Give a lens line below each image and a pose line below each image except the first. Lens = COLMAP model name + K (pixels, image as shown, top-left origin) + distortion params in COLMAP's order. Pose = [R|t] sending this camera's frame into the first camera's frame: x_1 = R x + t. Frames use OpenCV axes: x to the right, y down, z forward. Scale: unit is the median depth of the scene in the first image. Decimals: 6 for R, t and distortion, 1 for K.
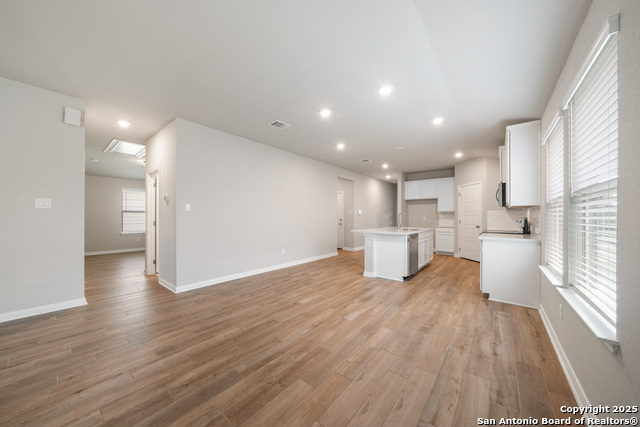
lens RADIAL K [[219.1, 0, 317.5], [0, 219.1, 216.3], [0, 0, 1]] dist [-0.005735, 0.000311]
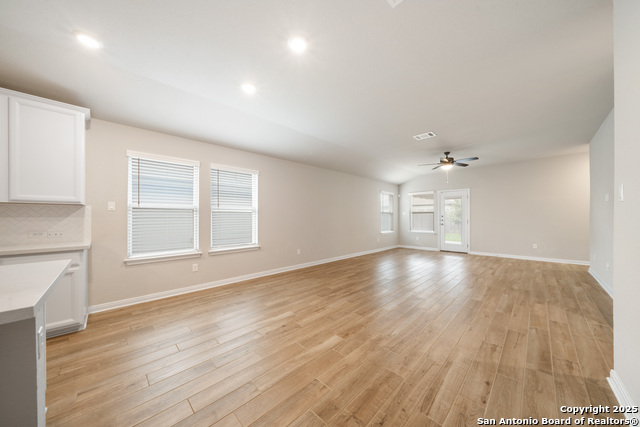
lens RADIAL K [[219.1, 0, 318.9], [0, 219.1, 216.9], [0, 0, 1]] dist [-0.005735, 0.000311]
pose [[-0.994970, 0.002668, 0.100135, -0.091631], [0.002123, 0.999982, -0.005549, 0.006499], [-0.100148, -0.005309, -0.994958, 1.830678]]
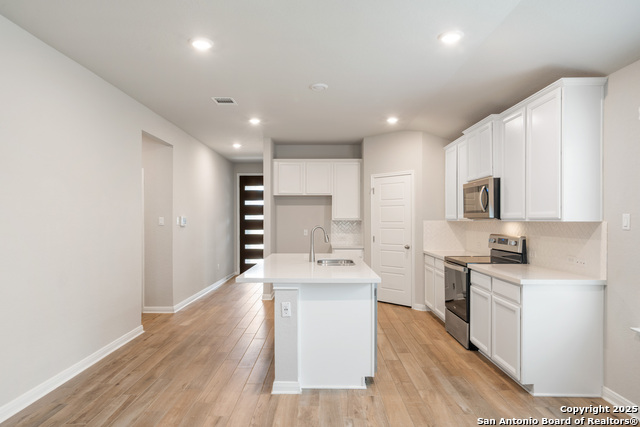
lens RADIAL K [[398.3, 0, 316.9], [0, 398.3, 220.4], [0, 0, 1]] dist [0.002559, -0.003886]
pose [[0.779828, -0.002817, 0.625988, -0.265499], [0.000838, 0.999994, 0.003456, -0.058025], [-0.625993, -0.002170, 0.779825, 0.627899]]
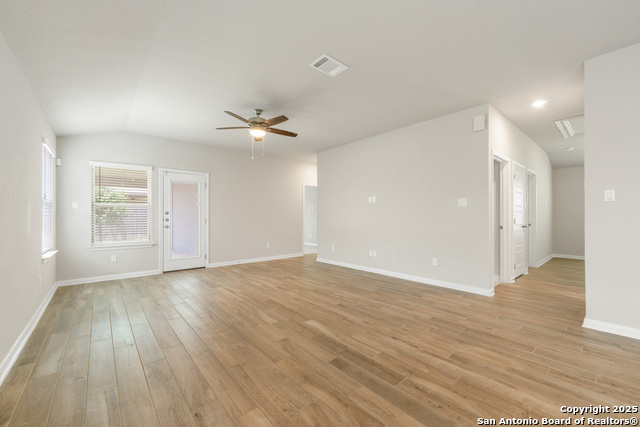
lens RADIAL K [[257.4, 0, 320.6], [0, 257.4, 213.4], [0, 0, 1]] dist [-0.002621, -0.000040]
pose [[-0.168375, -0.012133, -0.985648, 0.304474], [0.004178, 0.999906, -0.013022, 0.019599], [0.985714, -0.006311, -0.168308, 0.420108]]
